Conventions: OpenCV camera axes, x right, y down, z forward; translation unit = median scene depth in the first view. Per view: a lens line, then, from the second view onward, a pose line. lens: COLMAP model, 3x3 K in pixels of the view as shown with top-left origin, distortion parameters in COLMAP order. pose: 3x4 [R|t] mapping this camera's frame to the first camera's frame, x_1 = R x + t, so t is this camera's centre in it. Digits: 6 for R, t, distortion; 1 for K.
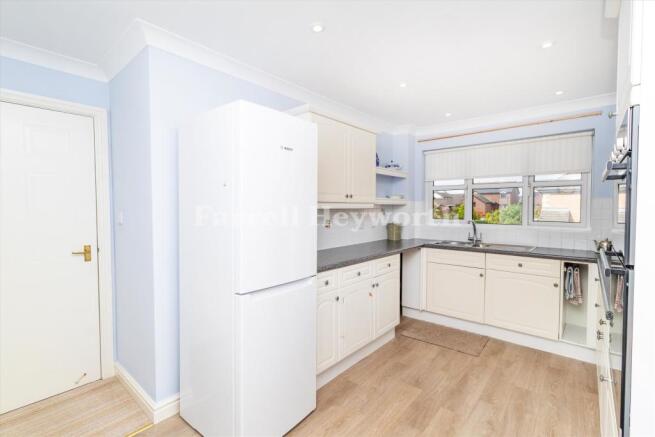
lens RADIAL K [[303.2, 0, 327.5], [0, 303.2, 218.5], [0, 0, 1]] dist [0.001975, -0.000026]
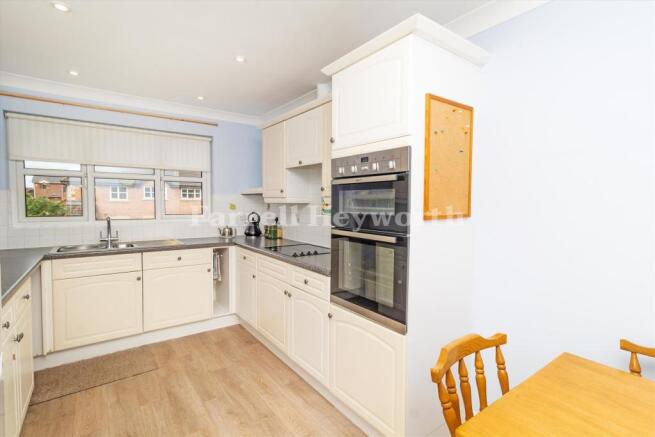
lens RADIAL K [[312.2, 0, 327.5], [0, 312.2, 218.5], [0, 0, 1]] dist [0.001140, 0.000009]
pose [[0.224101, -0.049229, 0.973322, -0.247634], [0.029352, 0.998611, 0.043750, -0.009512], [-0.974124, 0.018764, 0.225235, 0.279821]]
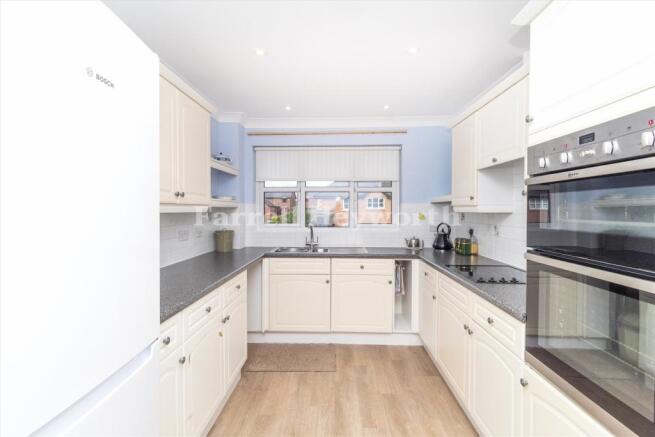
lens RADIAL K [[303.2, 0, 327.5], [0, 303.2, 218.5], [0, 0, 1]] dist [0.001975, -0.000026]
pose [[0.781433, -0.016463, 0.623773, -0.090587], [0.022859, 0.999736, -0.002250, -0.010882], [-0.623571, 0.016017, 0.781603, 0.261841]]
